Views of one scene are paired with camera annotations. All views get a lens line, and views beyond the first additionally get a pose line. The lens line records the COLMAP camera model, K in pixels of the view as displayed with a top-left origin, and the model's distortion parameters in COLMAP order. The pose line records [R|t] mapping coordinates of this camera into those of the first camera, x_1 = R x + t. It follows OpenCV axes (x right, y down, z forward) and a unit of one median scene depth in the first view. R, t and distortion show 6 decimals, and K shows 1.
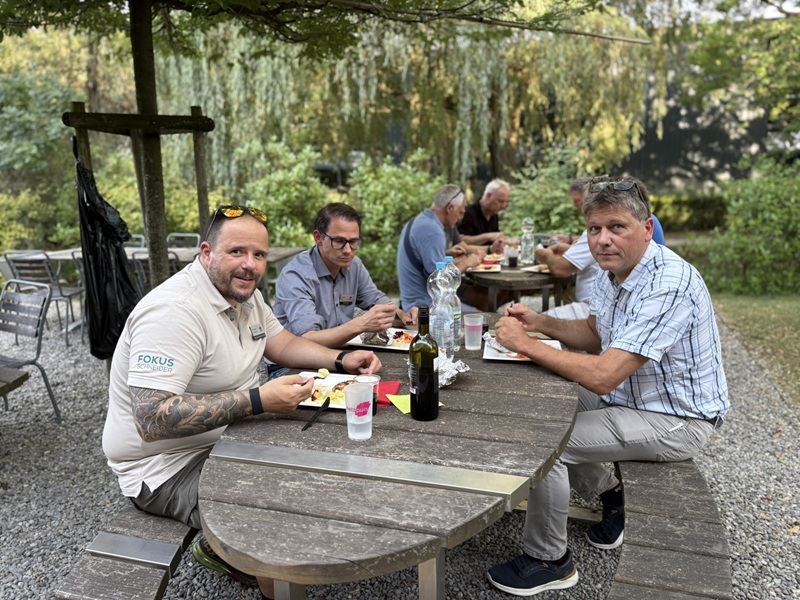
lens RADIAL K [[615.9, 0, 389.3], [0, 615.9, 295.6], [0, 0, 1]] dist [0.034521, -0.003961]
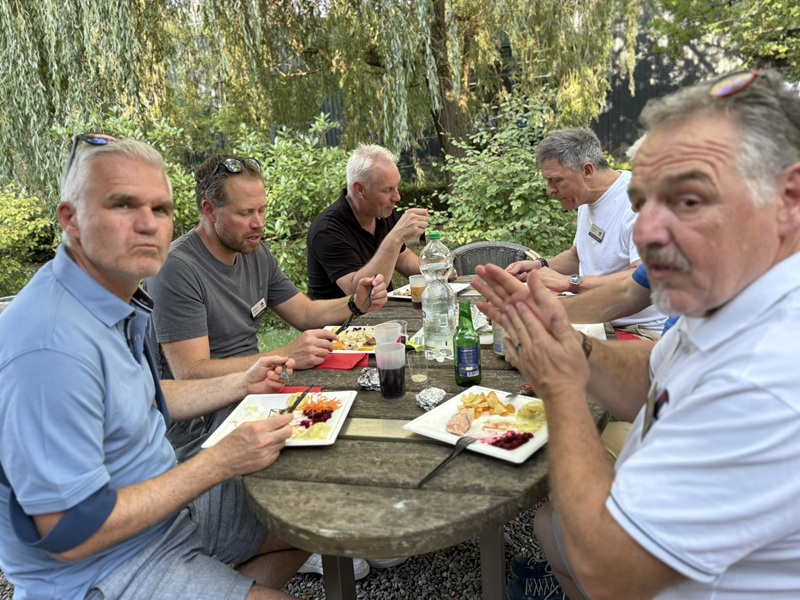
lens RADIAL K [[615.9, 0, 389.3], [0, 615.9, 295.6], [0, 0, 1]] dist [0.034521, -0.003961]
pose [[0.996905, -0.062563, 0.047610, 0.061761], [0.061079, 0.997619, 0.032012, -0.037840], [-0.049500, -0.029005, 0.998353, 0.224018]]
